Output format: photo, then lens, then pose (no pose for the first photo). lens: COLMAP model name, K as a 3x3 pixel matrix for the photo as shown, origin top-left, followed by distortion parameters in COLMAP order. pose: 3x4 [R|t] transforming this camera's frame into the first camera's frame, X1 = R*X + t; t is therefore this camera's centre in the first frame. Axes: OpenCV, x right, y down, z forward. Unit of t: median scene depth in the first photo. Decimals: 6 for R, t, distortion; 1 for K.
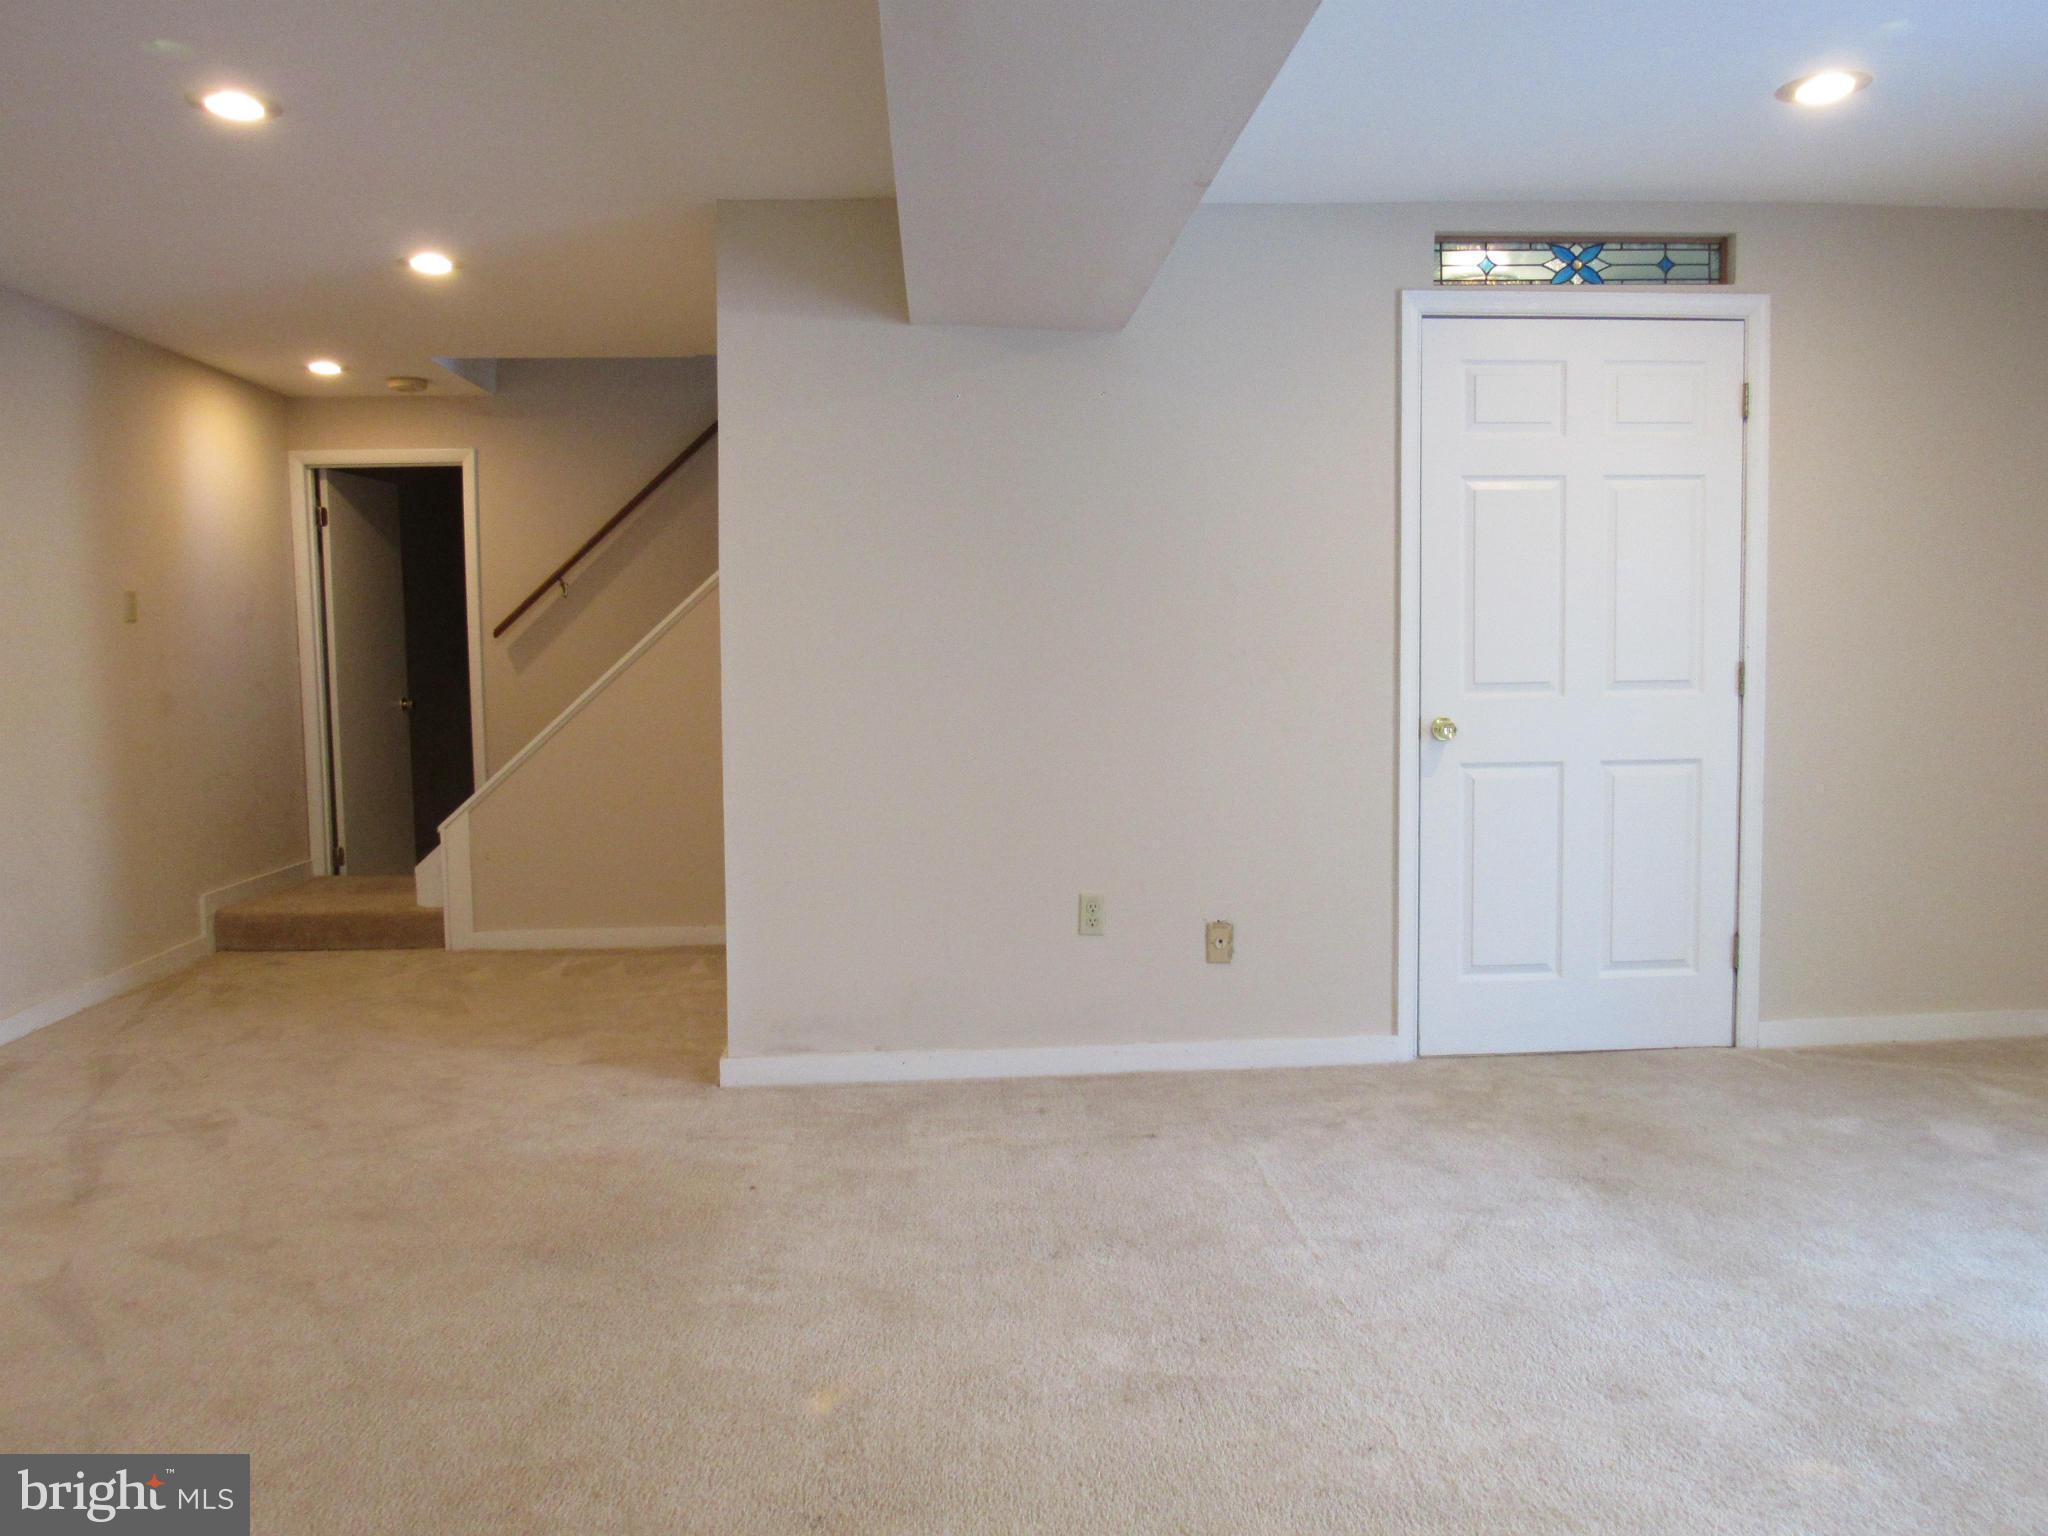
lens RADIAL K [[1460.6, 0, 1029.8], [0, 1460.6, 768.8], [0, 0, 1]] dist [-0.028883, 0.004668]
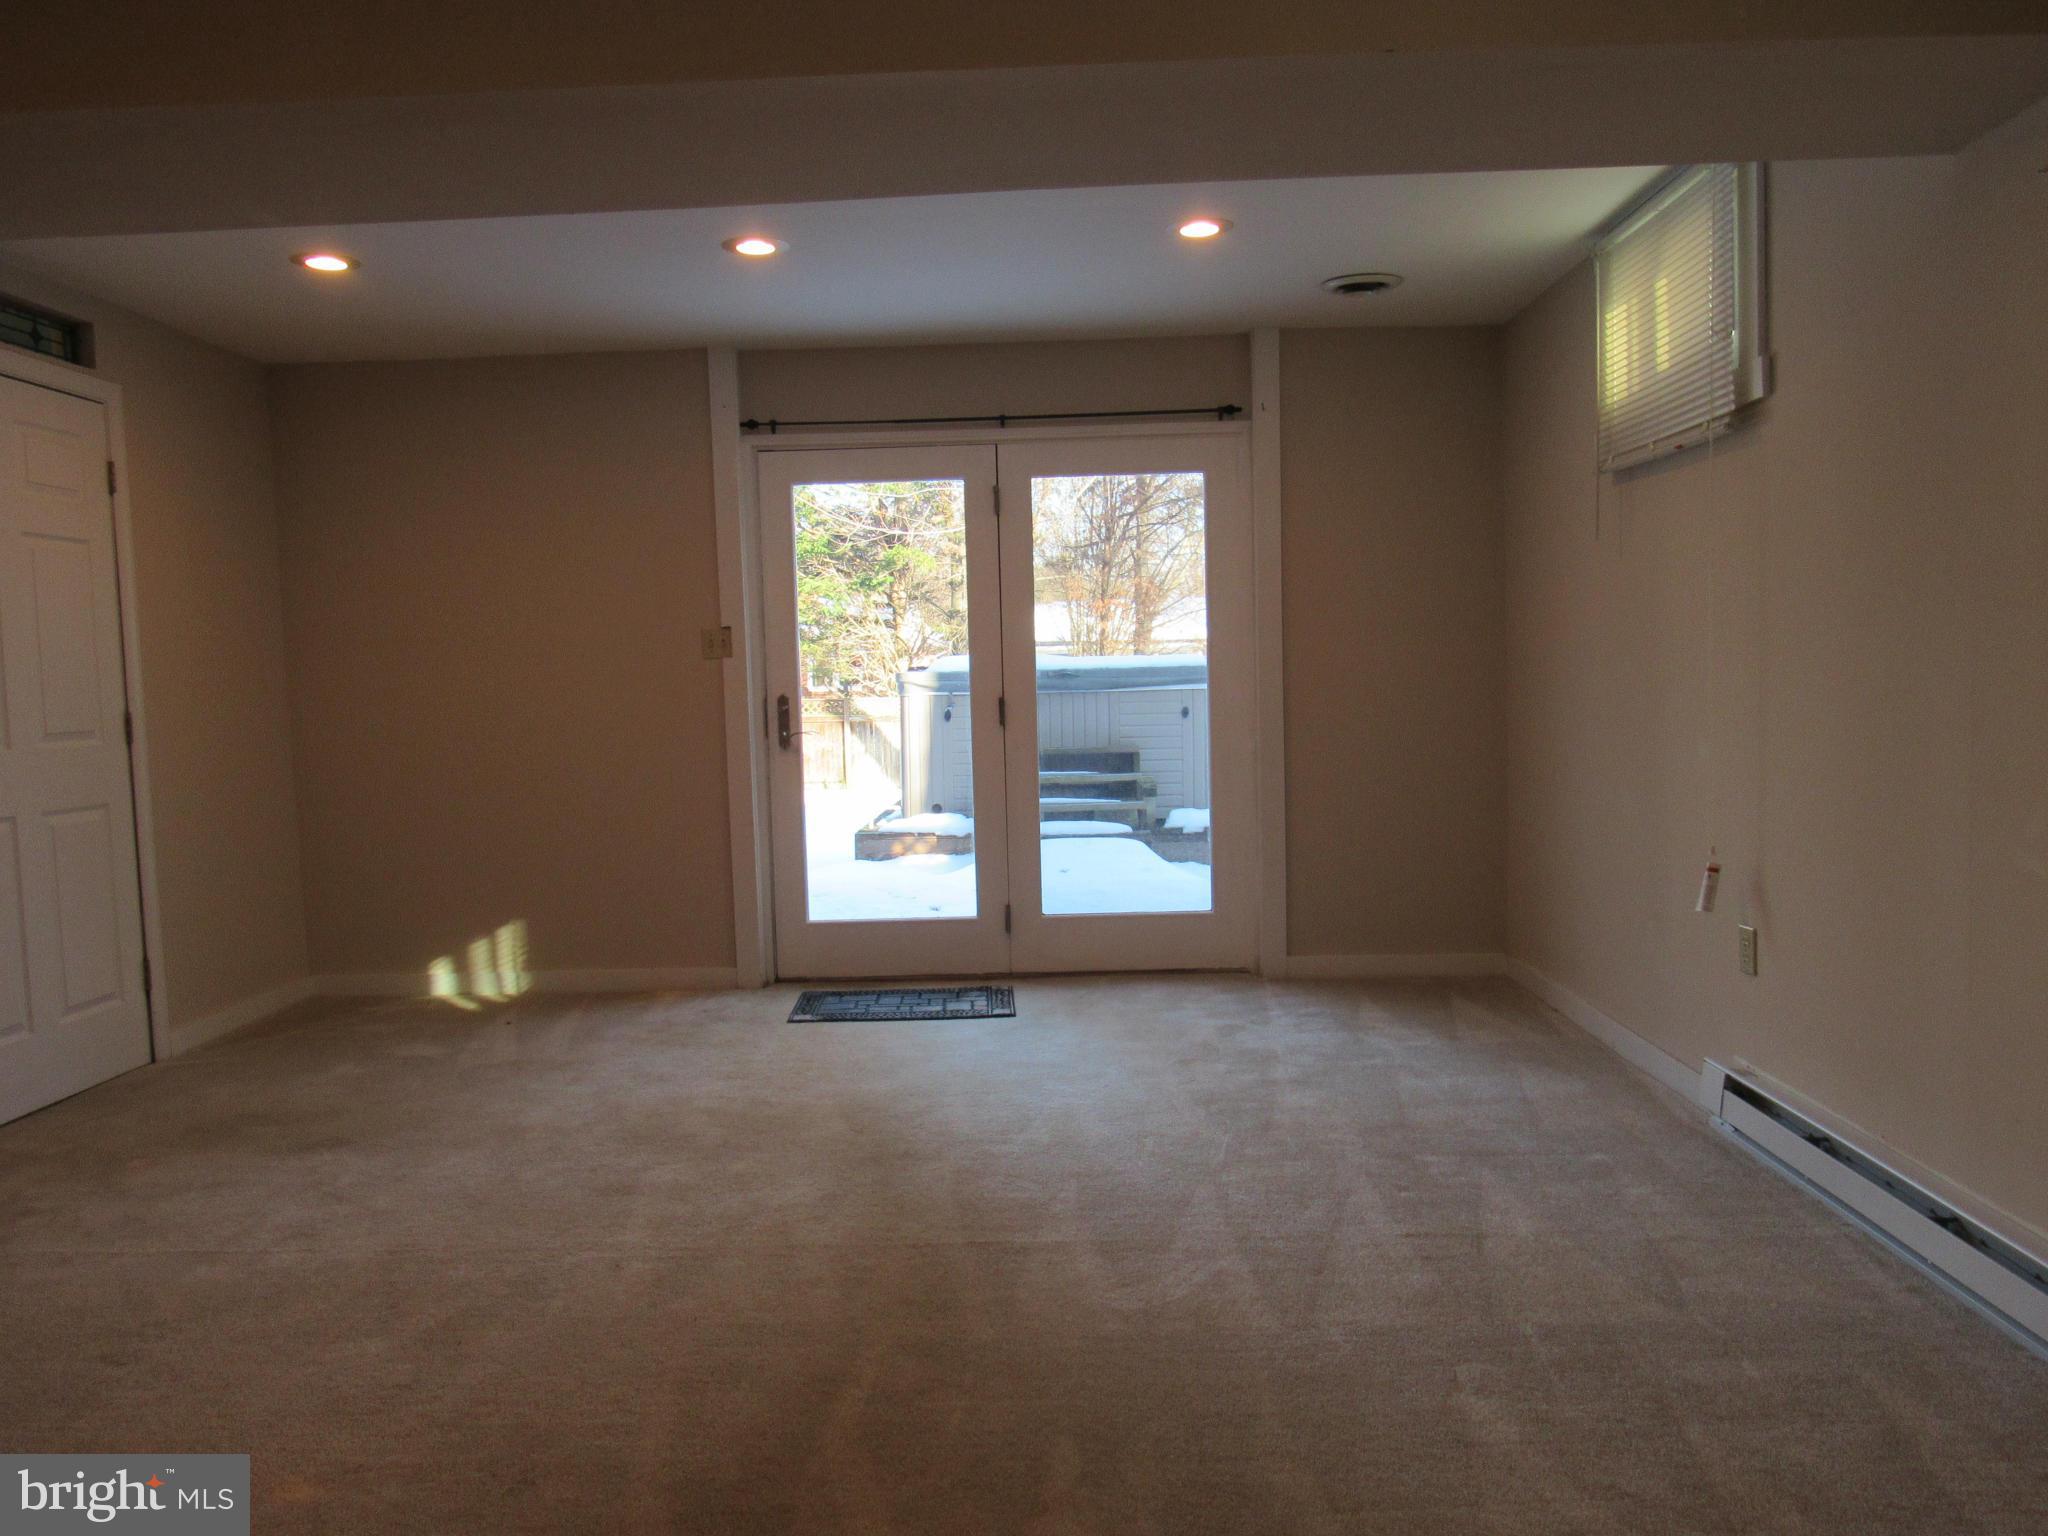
lens RADIAL K [[1460.6, 0, 1029.8], [0, 1460.6, 768.8], [0, 0, 1]] dist [-0.028883, 0.004668]
pose [[0.105131, -0.058195, 0.992754, -0.540355], [0.097911, 0.994042, 0.047902, -0.016590], [-0.989627, 0.092165, 0.110202, 0.204205]]
